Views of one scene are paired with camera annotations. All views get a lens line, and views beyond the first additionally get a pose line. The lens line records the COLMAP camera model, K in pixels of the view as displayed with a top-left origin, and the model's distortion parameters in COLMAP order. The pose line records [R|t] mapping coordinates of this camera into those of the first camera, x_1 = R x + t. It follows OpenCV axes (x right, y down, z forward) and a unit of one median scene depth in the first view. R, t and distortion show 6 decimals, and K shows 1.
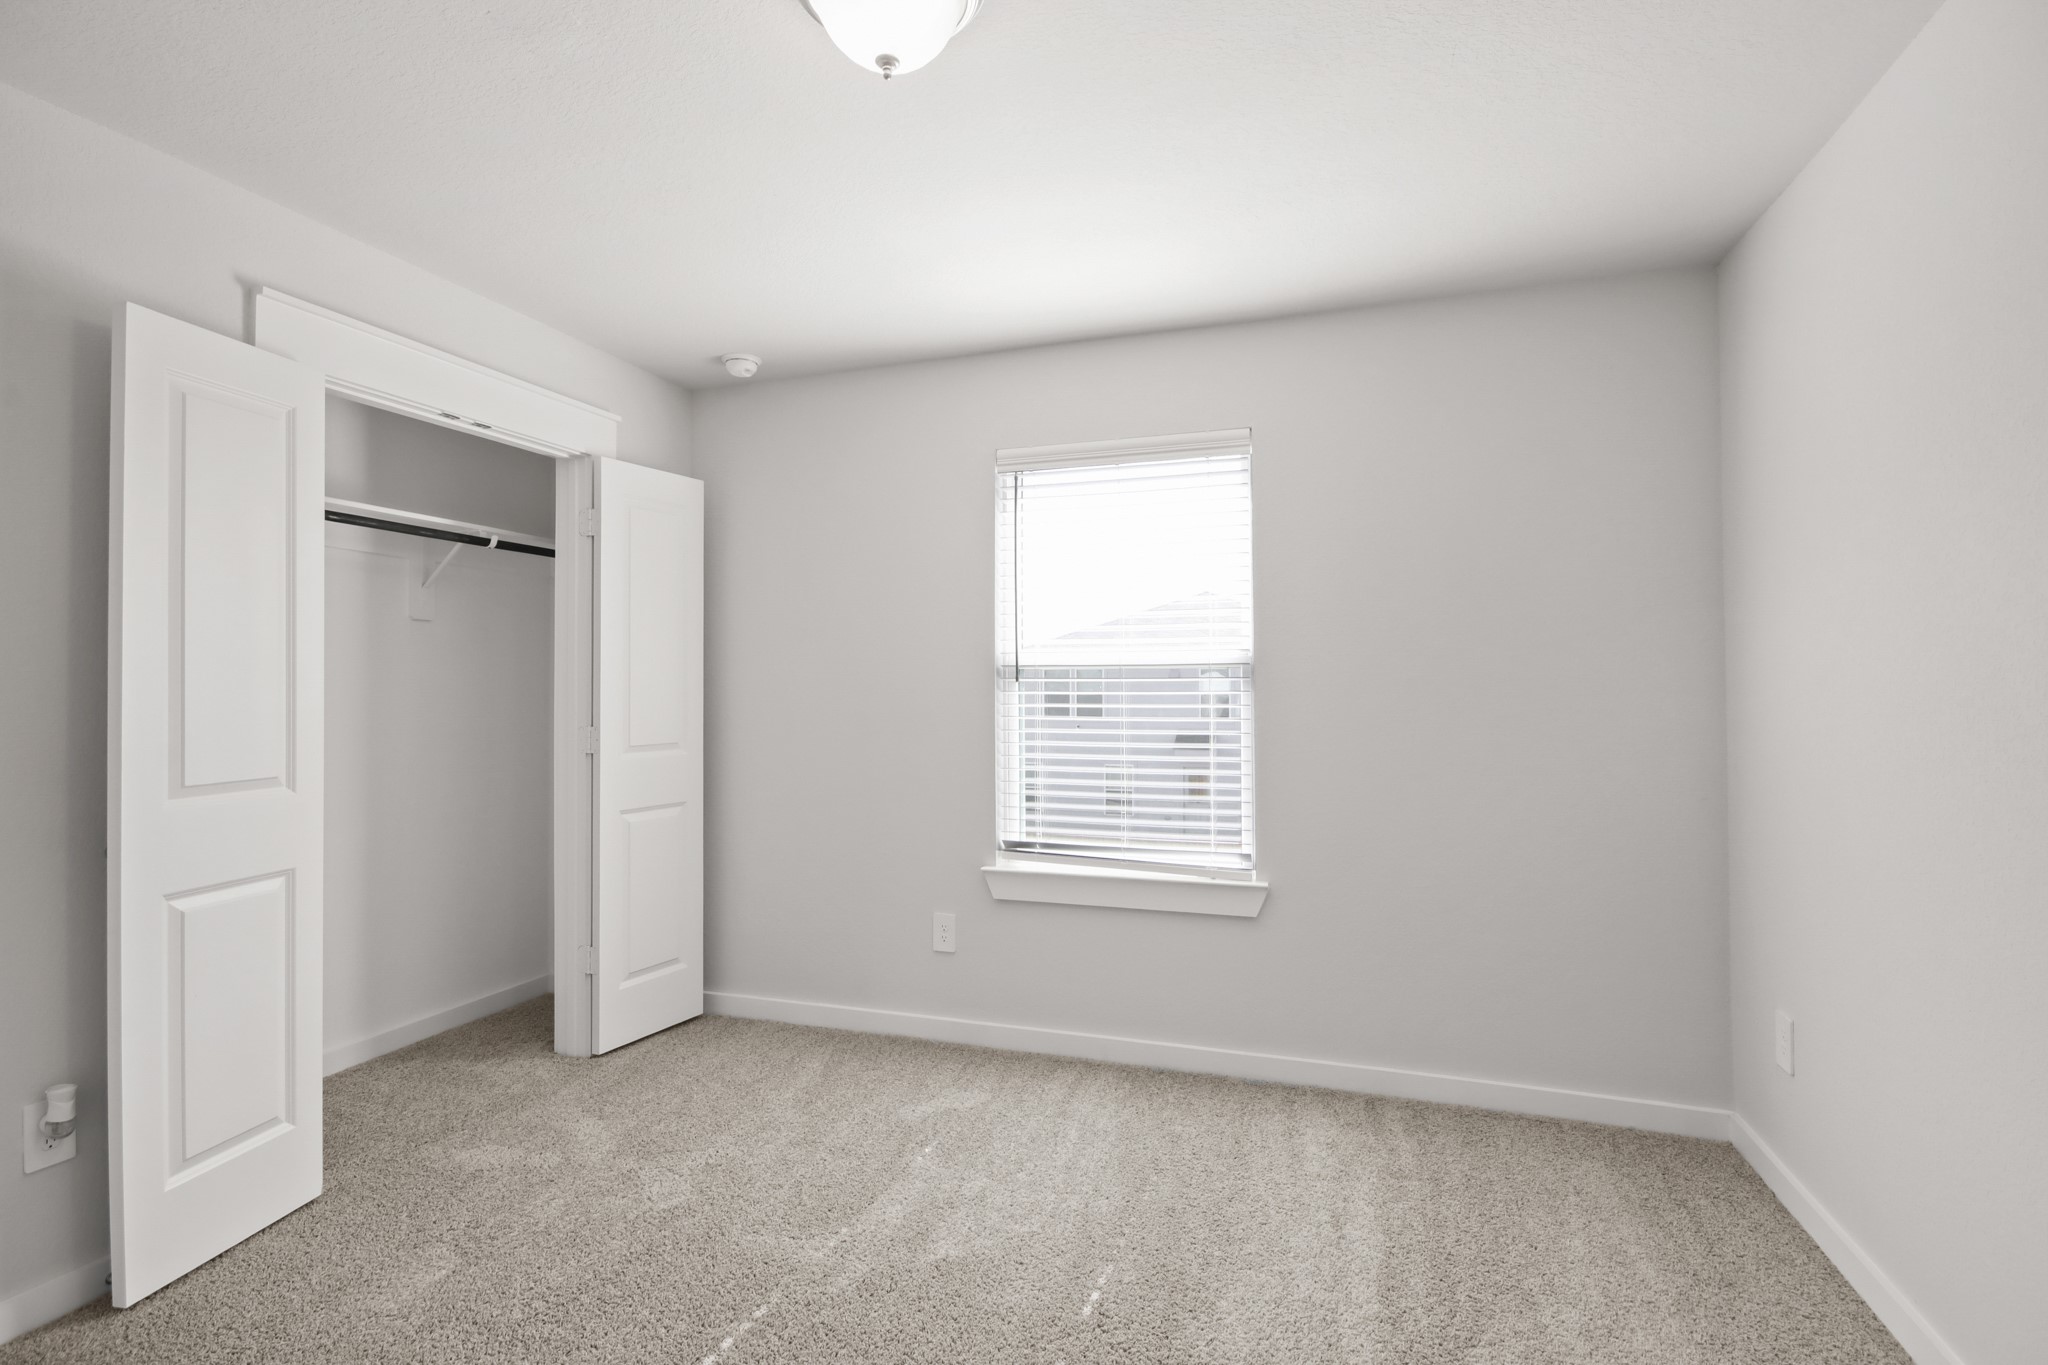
lens RADIAL K [[961.4, 0, 1017.9], [0, 961.4, 683.0], [0, 0, 1]] dist [0.002124, -0.007616]
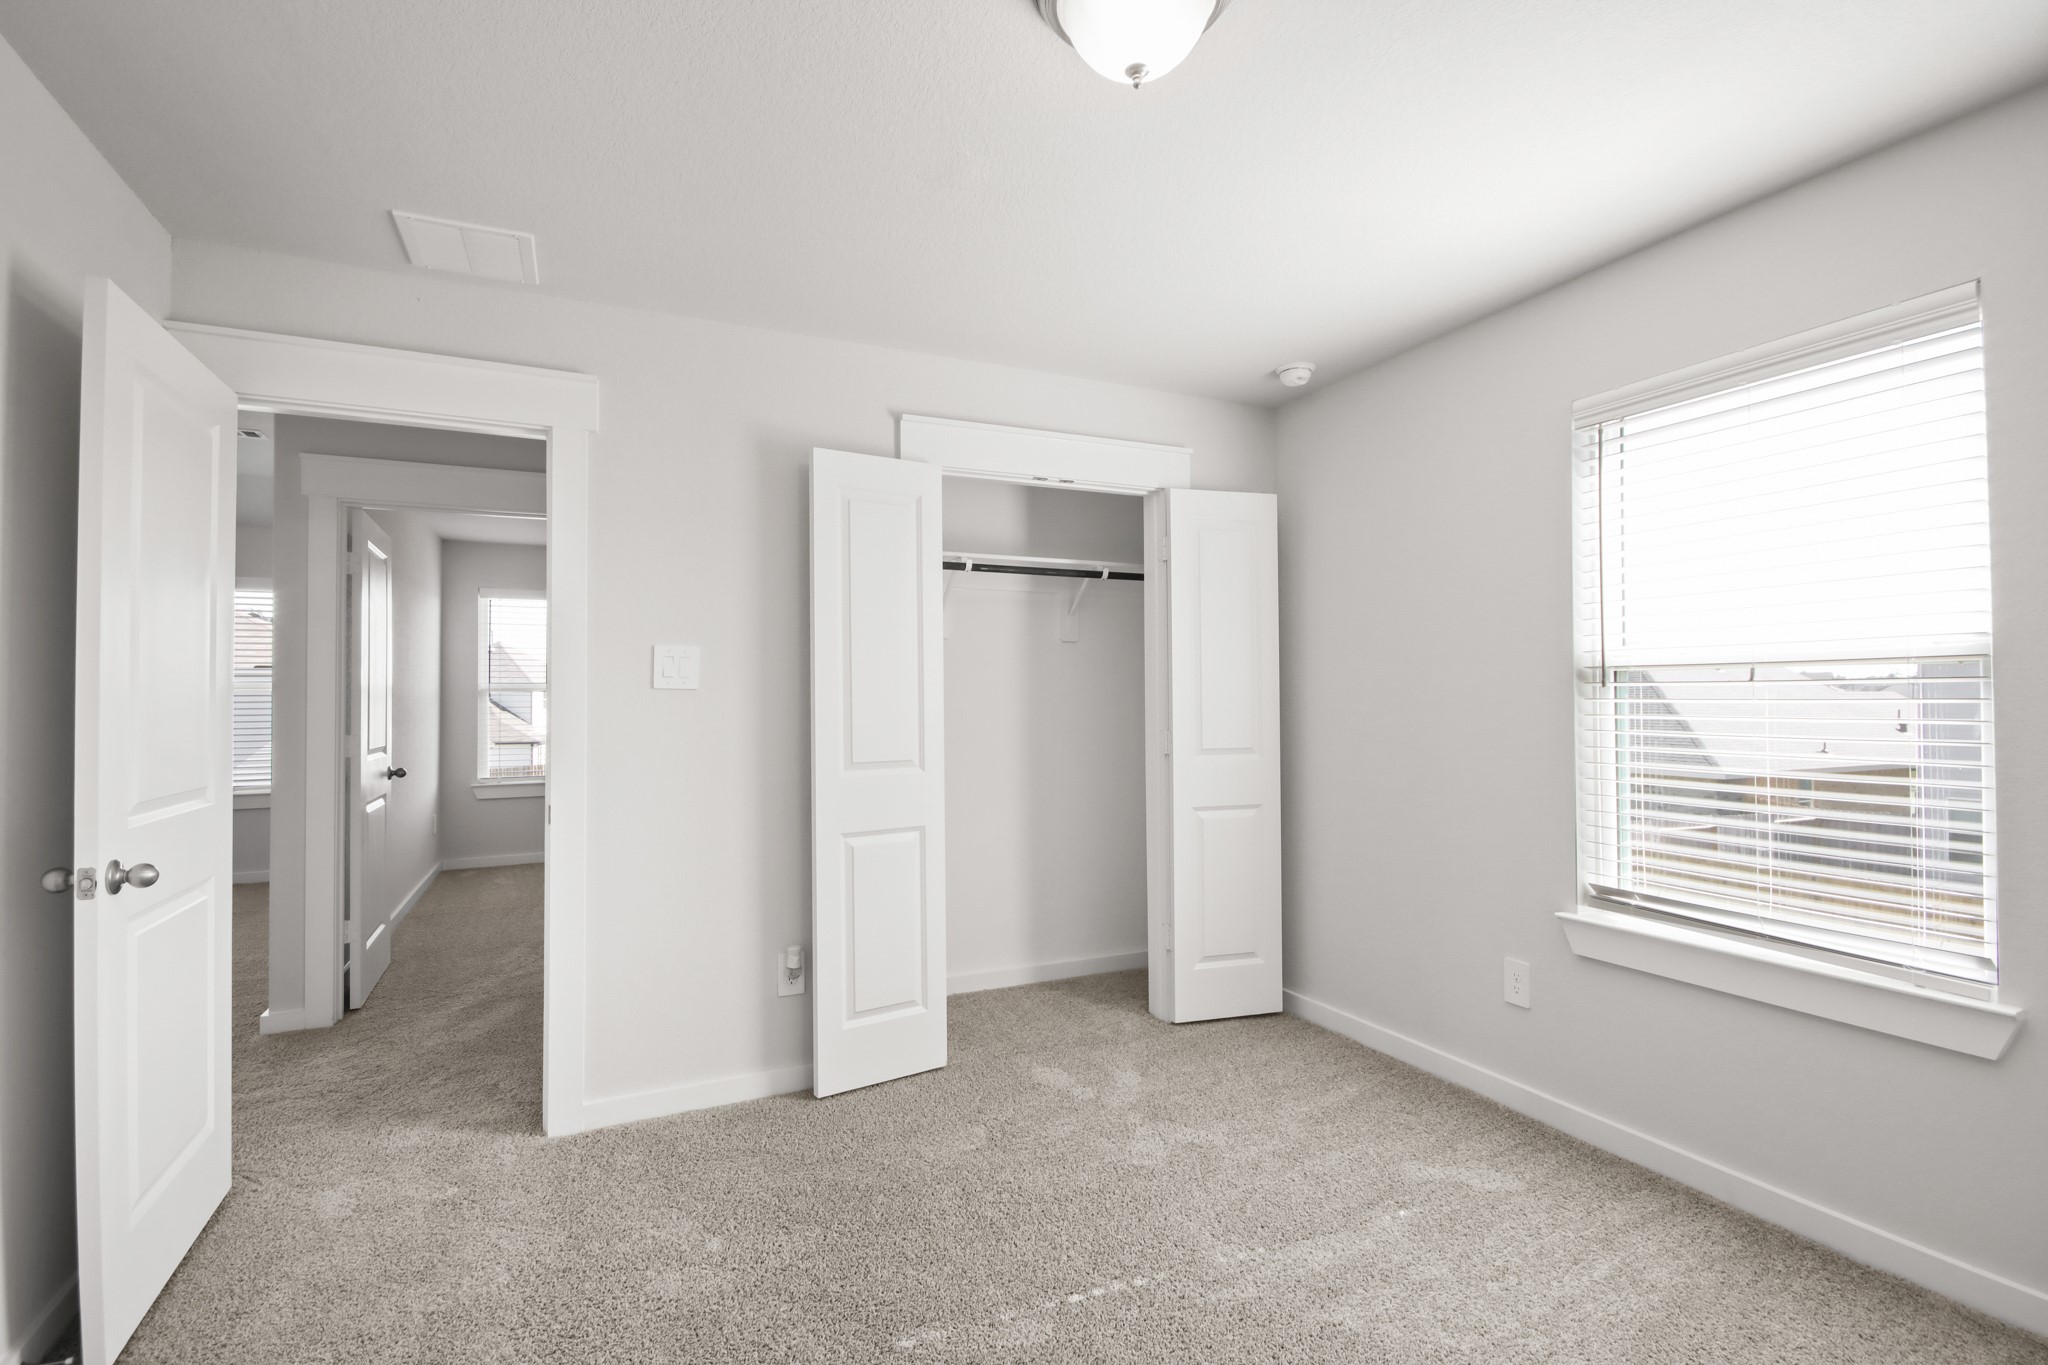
lens RADIAL K [[961.4, 0, 1057.8], [0, 961.4, 692.8], [0, 0, 1]] dist [0.002124, -0.007616]
pose [[0.682562, -0.003550, -0.730819, 0.292872], [0.006707, 0.999977, 0.001406, -0.000545], [0.730797, -0.005861, 0.682570, 0.137552]]
